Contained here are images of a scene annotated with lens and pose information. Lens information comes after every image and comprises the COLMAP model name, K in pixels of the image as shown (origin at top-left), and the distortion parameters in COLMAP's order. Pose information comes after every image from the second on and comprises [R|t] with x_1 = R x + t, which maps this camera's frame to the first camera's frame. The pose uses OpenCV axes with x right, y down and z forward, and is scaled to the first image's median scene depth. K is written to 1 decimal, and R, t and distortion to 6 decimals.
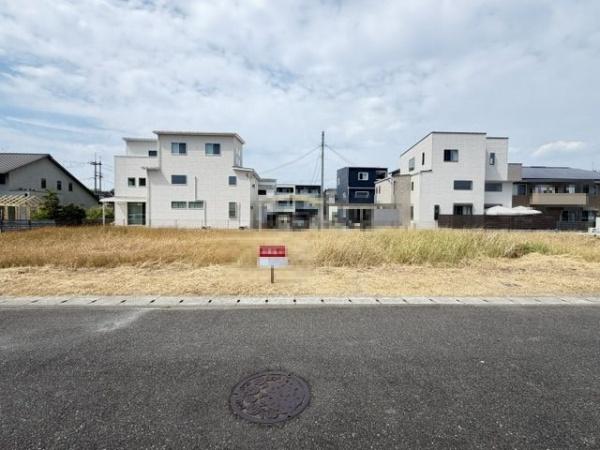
lens RADIAL K [[277.3, 0, 298.9], [0, 277.3, 224.0], [0, 0, 1]] dist [0.004706, -0.001442]
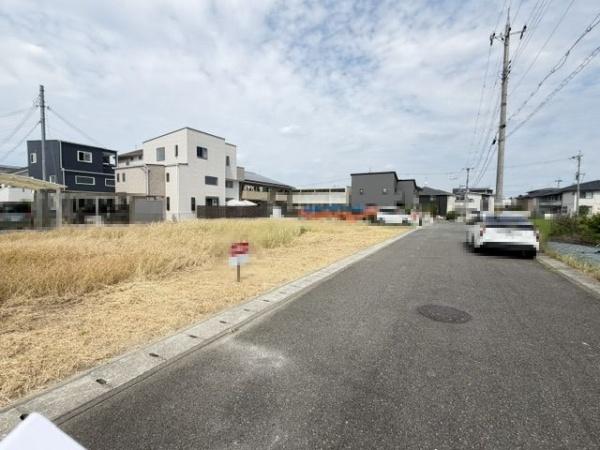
lens RADIAL K [[277.3, 0, 300.5], [0, 277.3, 226.9], [0, 0, 1]] dist [0.004706, -0.001442]
pose [[0.515731, -0.061661, 0.854529, -0.202778], [0.023829, 0.998053, 0.057636, -0.005838], [-0.856419, -0.009362, 0.516197, 0.087290]]
